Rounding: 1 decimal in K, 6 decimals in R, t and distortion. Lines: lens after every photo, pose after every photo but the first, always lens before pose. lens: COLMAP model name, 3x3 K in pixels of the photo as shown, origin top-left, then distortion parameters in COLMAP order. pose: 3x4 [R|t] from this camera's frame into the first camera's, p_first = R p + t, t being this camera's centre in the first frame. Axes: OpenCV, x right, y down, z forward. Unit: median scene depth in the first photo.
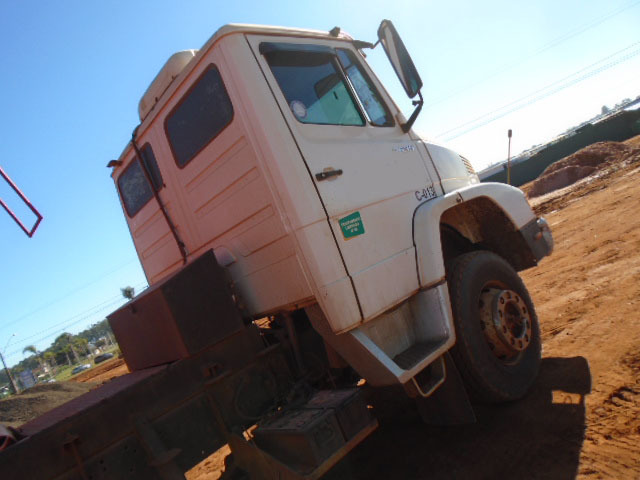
lens RADIAL K [[478.2, 0, 320.0], [0, 478.2, 240.0], [0, 0, 1]] dist [0.006367, 0.003288]
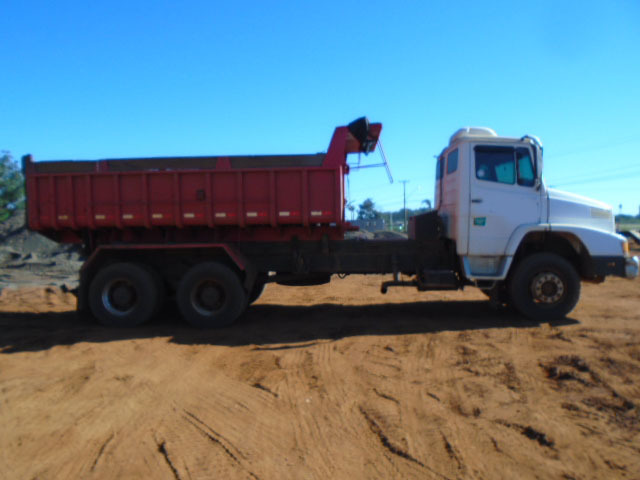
lens RADIAL K [[478.2, 0, 320.0], [0, 478.2, 240.0], [0, 0, 1]] dist [0.006367, 0.003288]
pose [[0.638395, 0.414537, -0.648545, 1.117841], [-0.245073, 0.908205, 0.339269, -0.548240], [0.729651, -0.057647, 0.681385, -1.307809]]
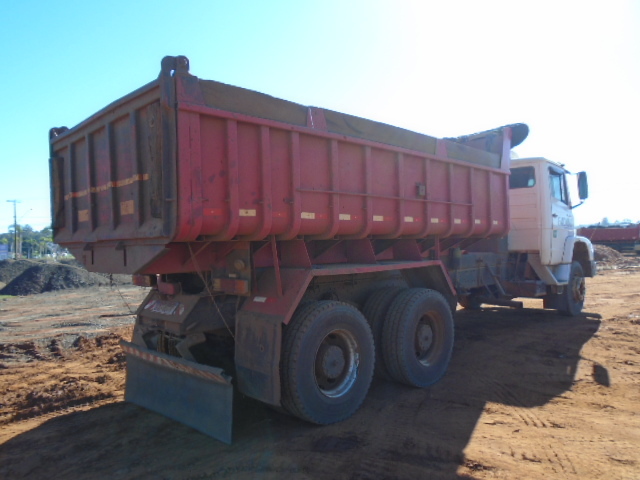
lens RADIAL K [[478.2, 0, 320.0], [0, 478.2, 240.0], [0, 0, 1]] dist [0.006367, 0.003288]
pose [[0.923862, 0.379902, 0.046403, -1.250052], [-0.380134, 0.924923, -0.004073, 0.508324], [-0.044467, -0.013876, 0.998914, -1.718365]]
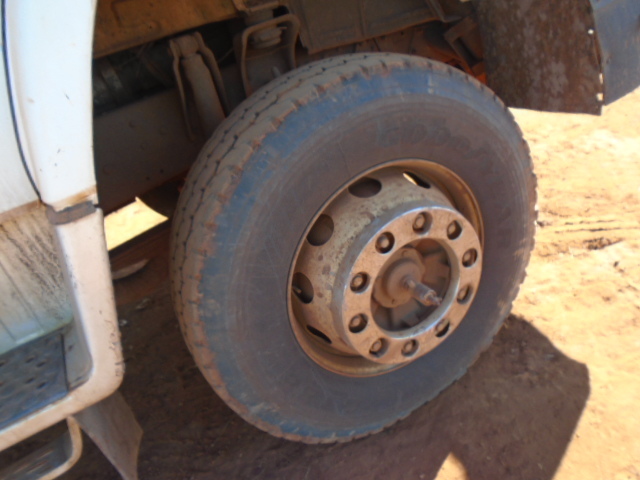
lens RADIAL K [[478.2, 0, 320.0], [0, 478.2, 240.0], [0, 0, 1]] dist [0.006367, 0.003288]
pose [[0.963827, 0.221165, -0.148736, 0.403924], [-0.087240, 0.789099, 0.608039, -0.071662], [0.251845, -0.573069, 0.779850, 0.770222]]
